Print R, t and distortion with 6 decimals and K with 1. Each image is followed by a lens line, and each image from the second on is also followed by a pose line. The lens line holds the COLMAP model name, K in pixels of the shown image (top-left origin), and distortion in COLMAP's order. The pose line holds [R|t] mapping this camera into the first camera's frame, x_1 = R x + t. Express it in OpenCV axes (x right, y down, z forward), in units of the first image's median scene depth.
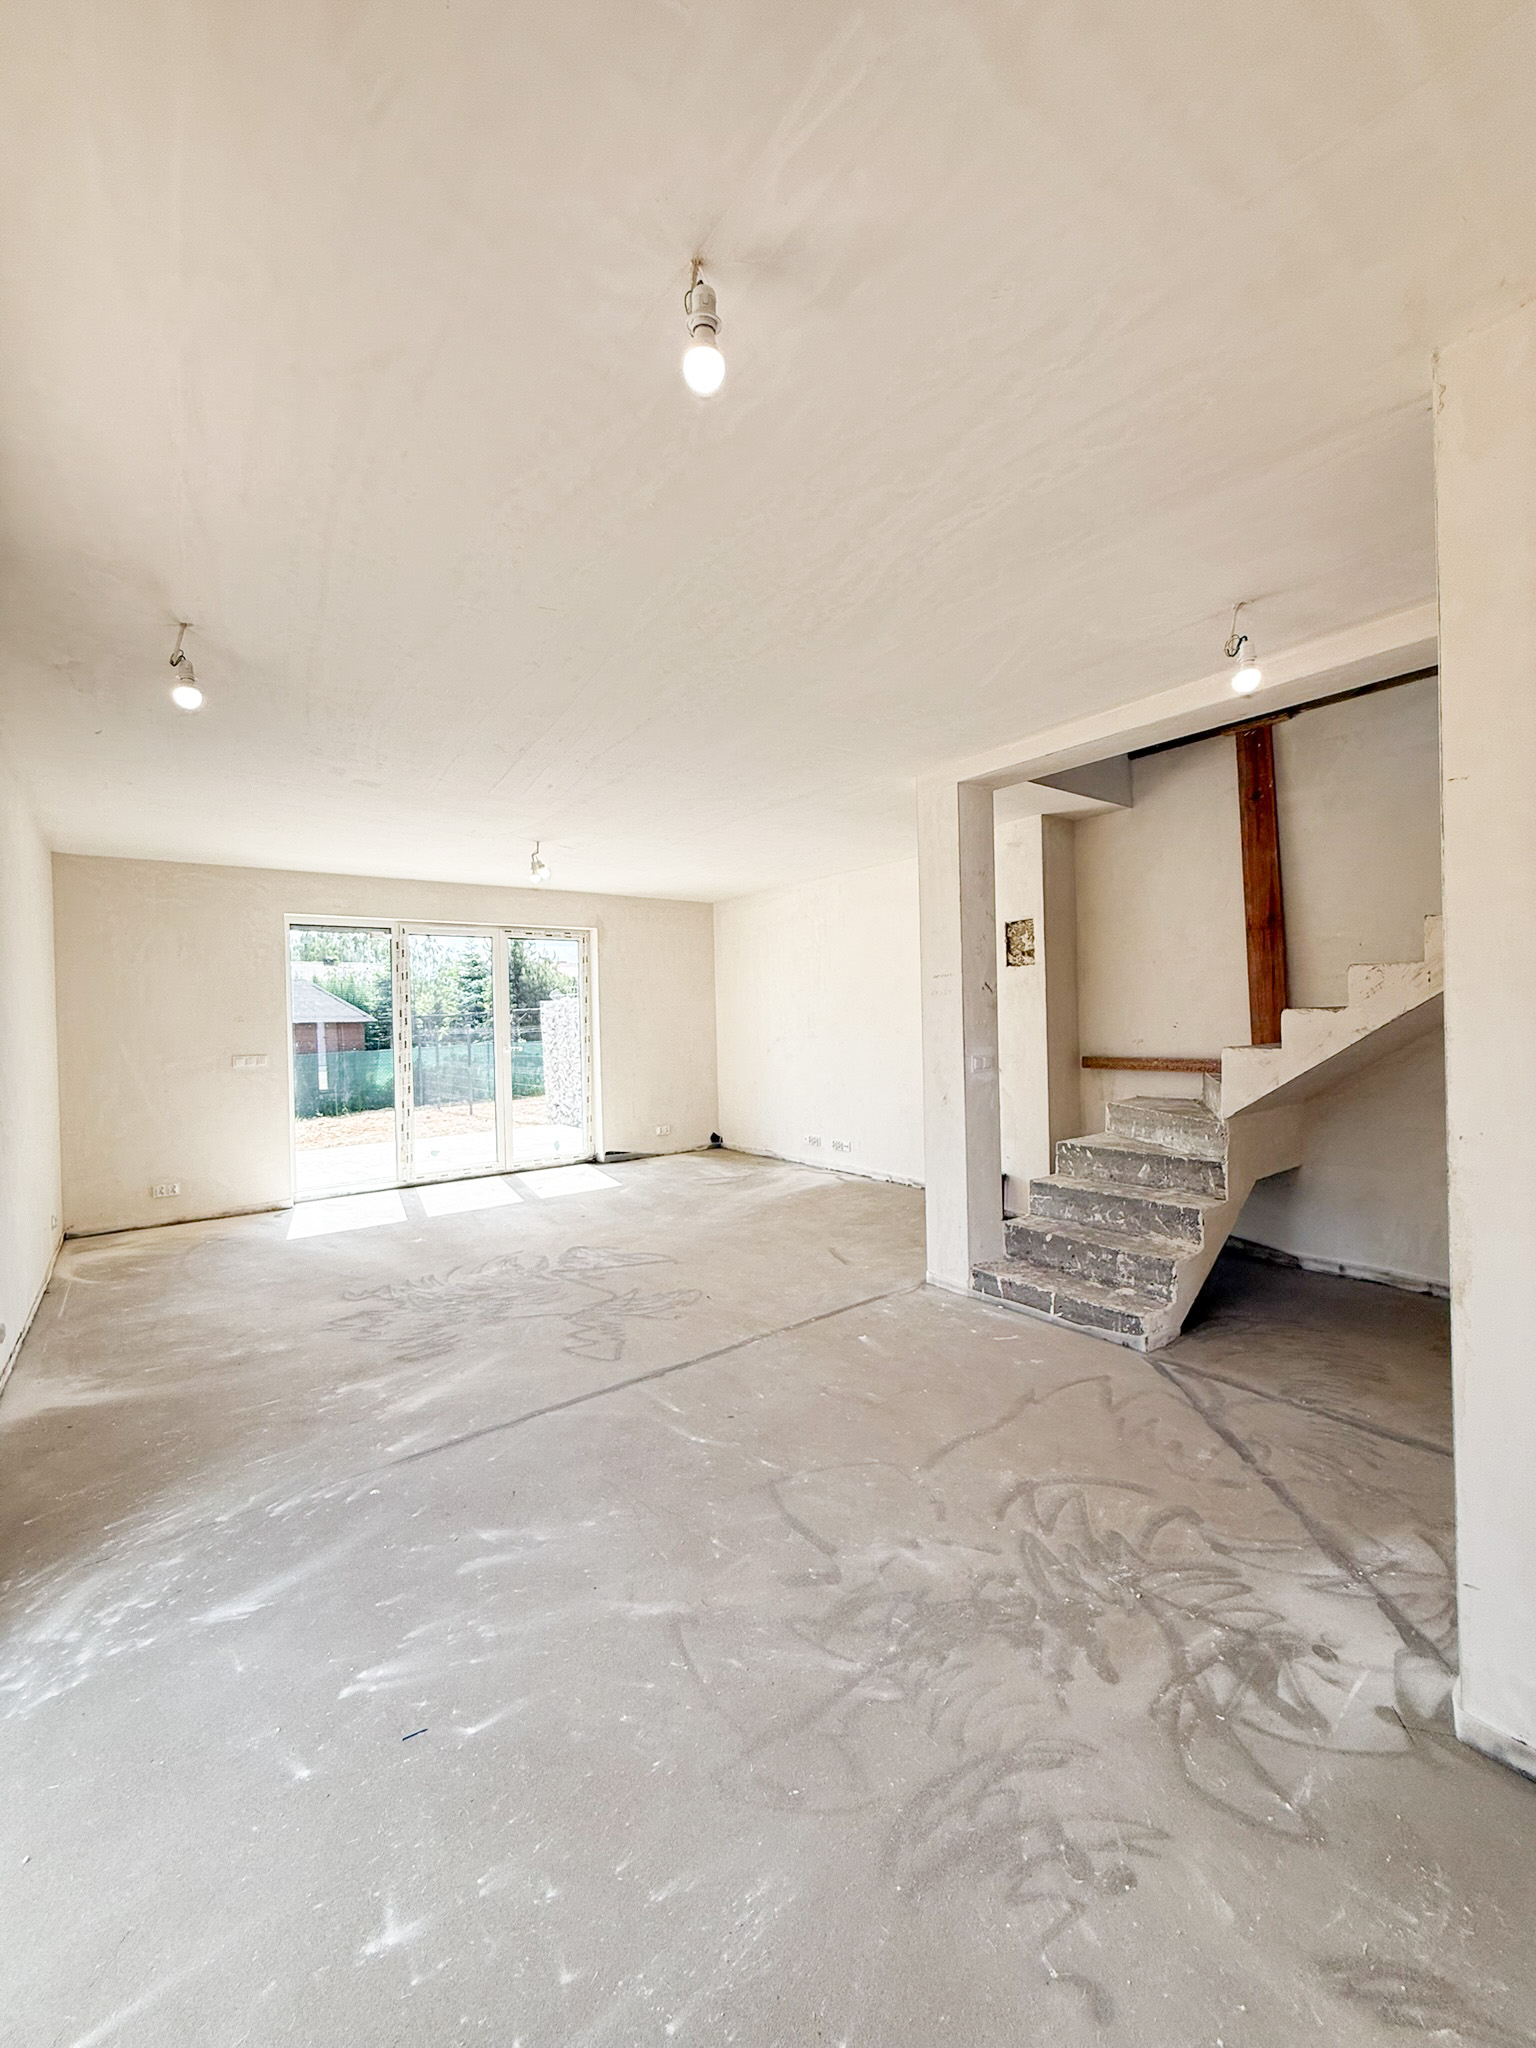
lens RADIAL K [[815.8, 0, 771.3], [0, 815.8, 1020.7], [0, 0, 1]] dist [-0.001034, 0.000631]
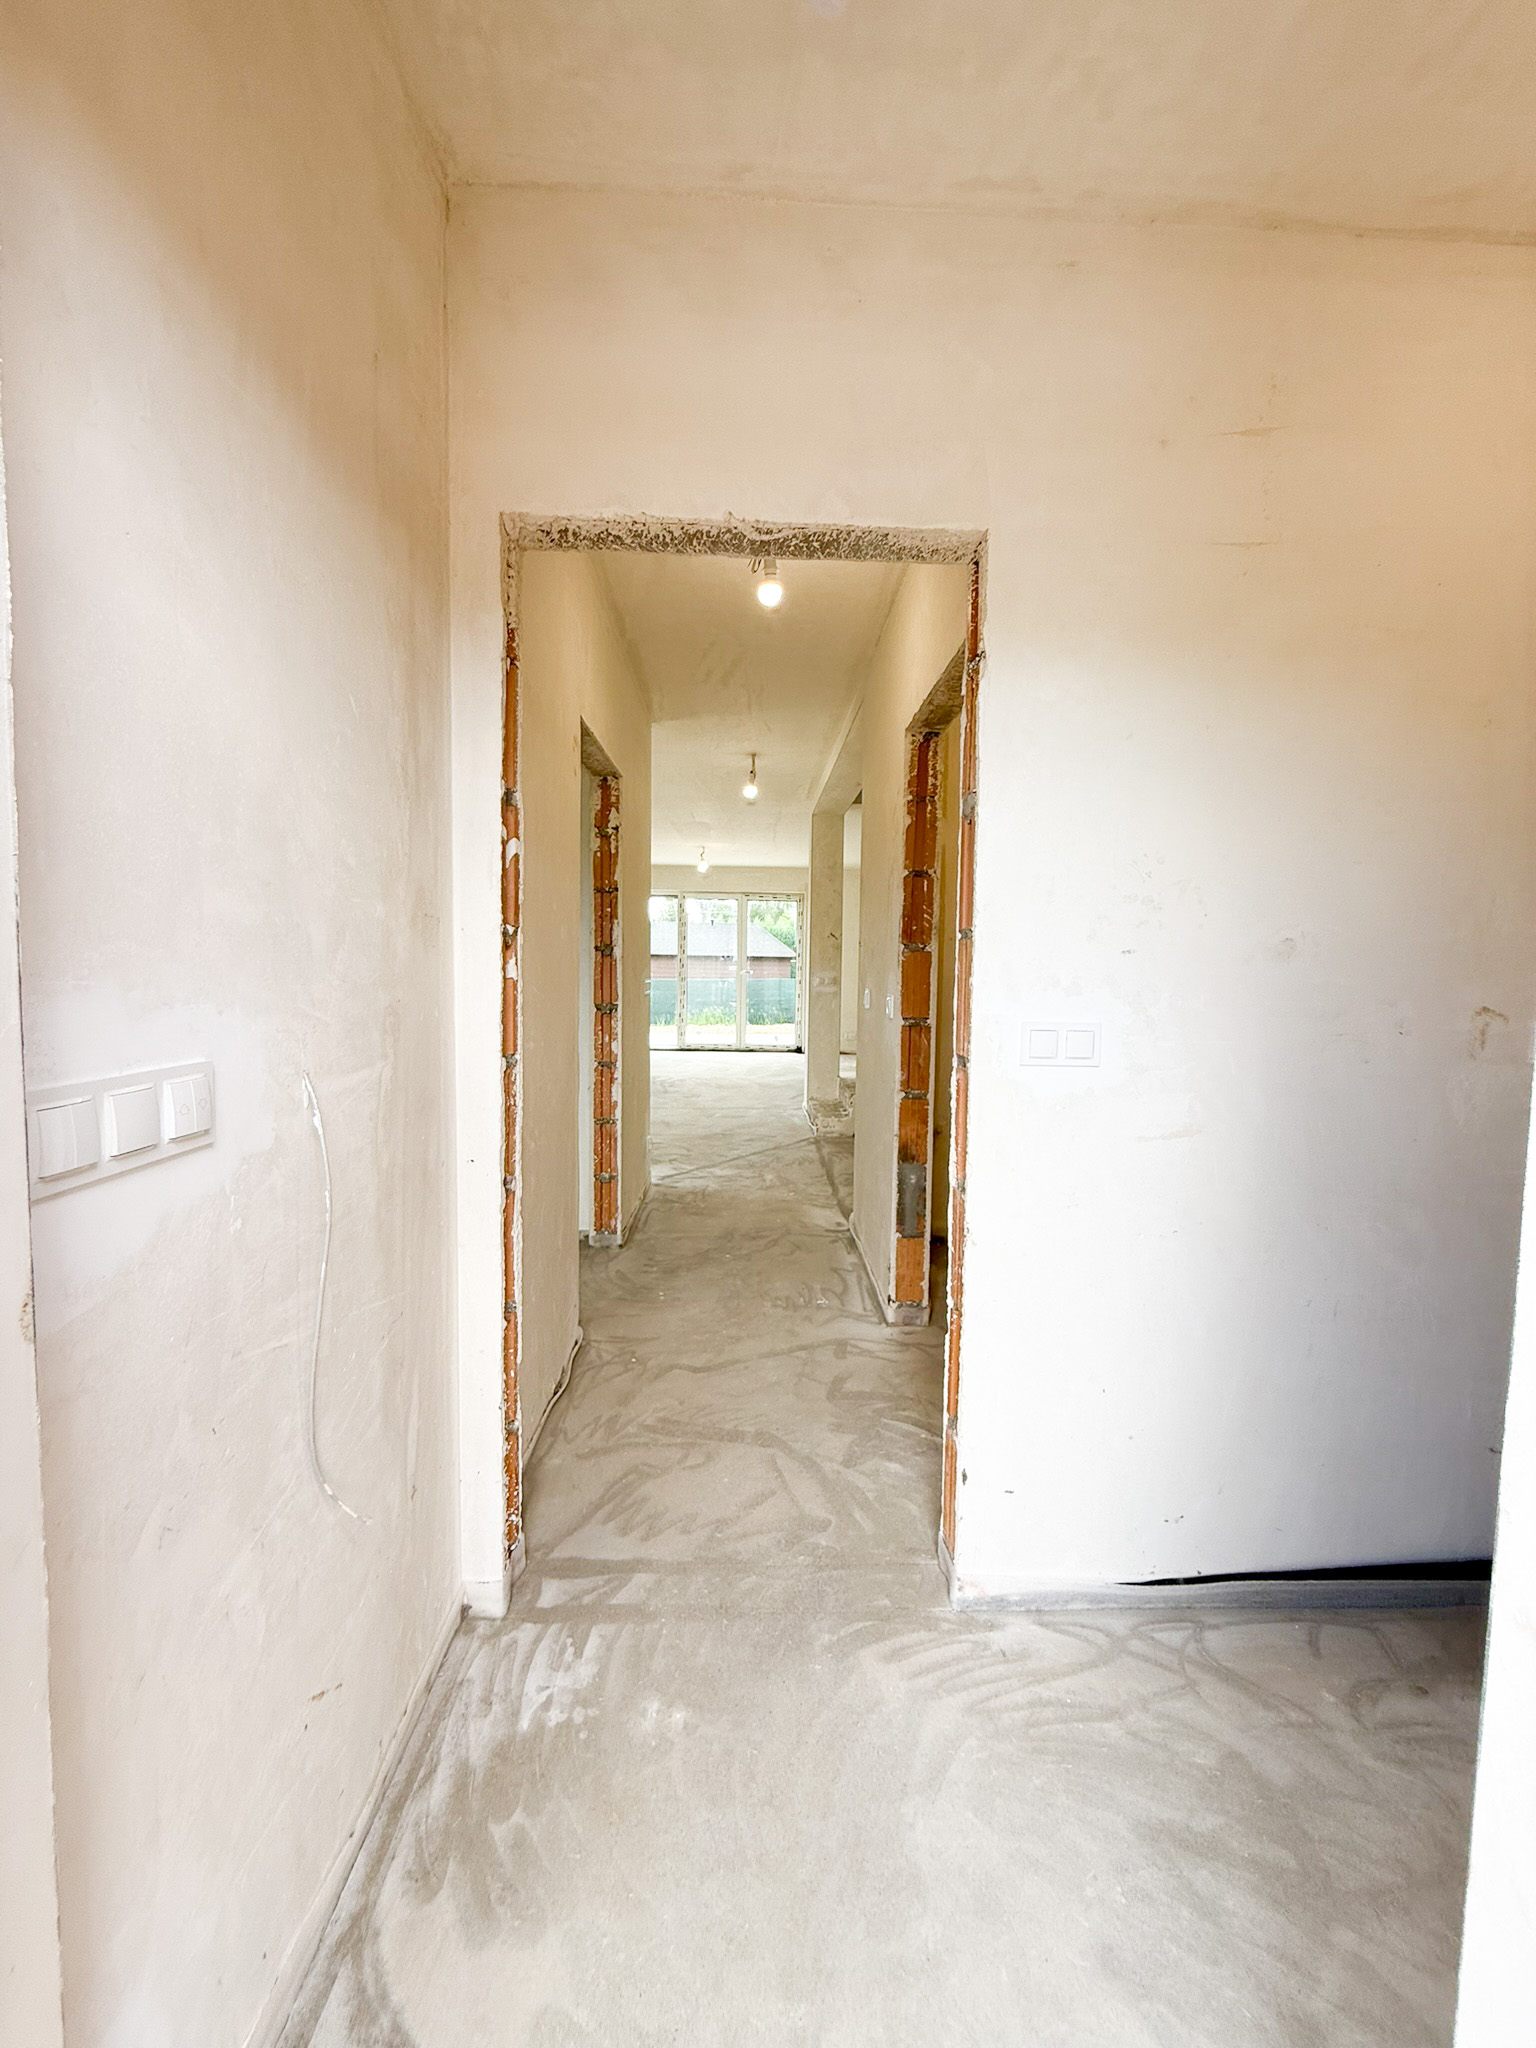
lens RADIAL K [[815.8, 0, 779.4], [0, 815.8, 1023.4], [0, 0, 1]] dist [-0.001034, 0.000631]
pose [[0.818444, 0.078886, -0.569146, 1.207020], [-0.038955, 0.995870, 0.082014, 0.004704], [0.573265, -0.044953, 0.818136, -0.459902]]
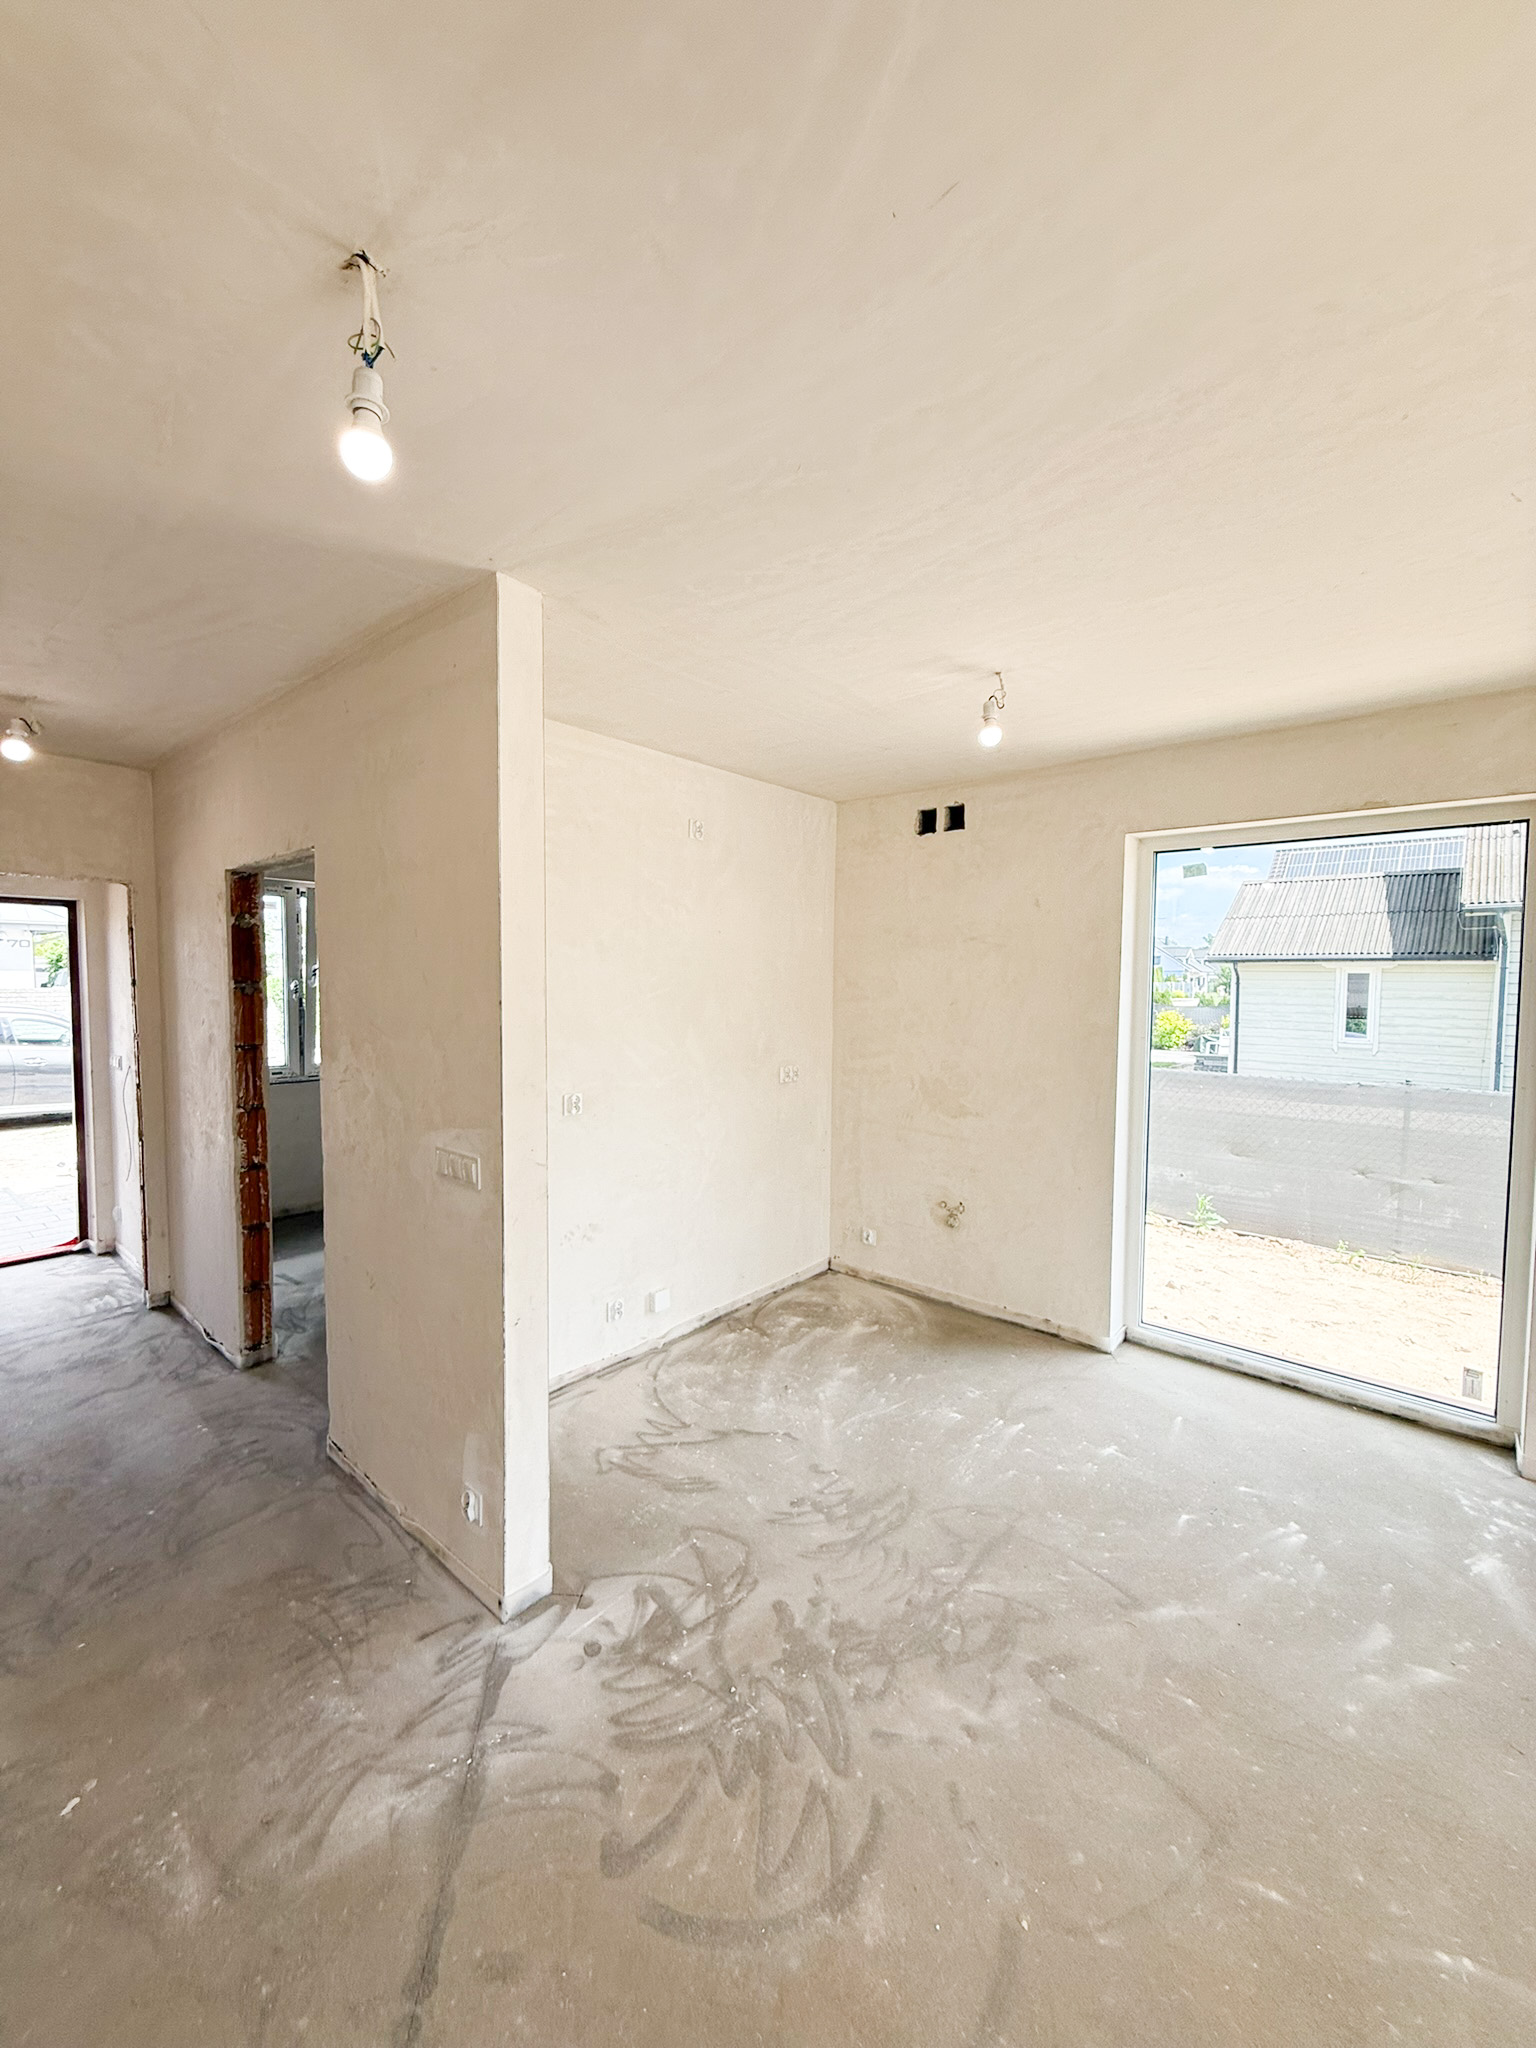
lens RADIAL K [[815.8, 0, 770.5], [0, 815.8, 1024.7], [0, 0, 1]] dist [-0.001034, 0.000631]
pose [[-0.977958, 0.027075, -0.207037, 0.294823], [0.011903, 0.997174, 0.074181, -0.080665], [0.208460, 0.070081, -0.975517, 0.958507]]
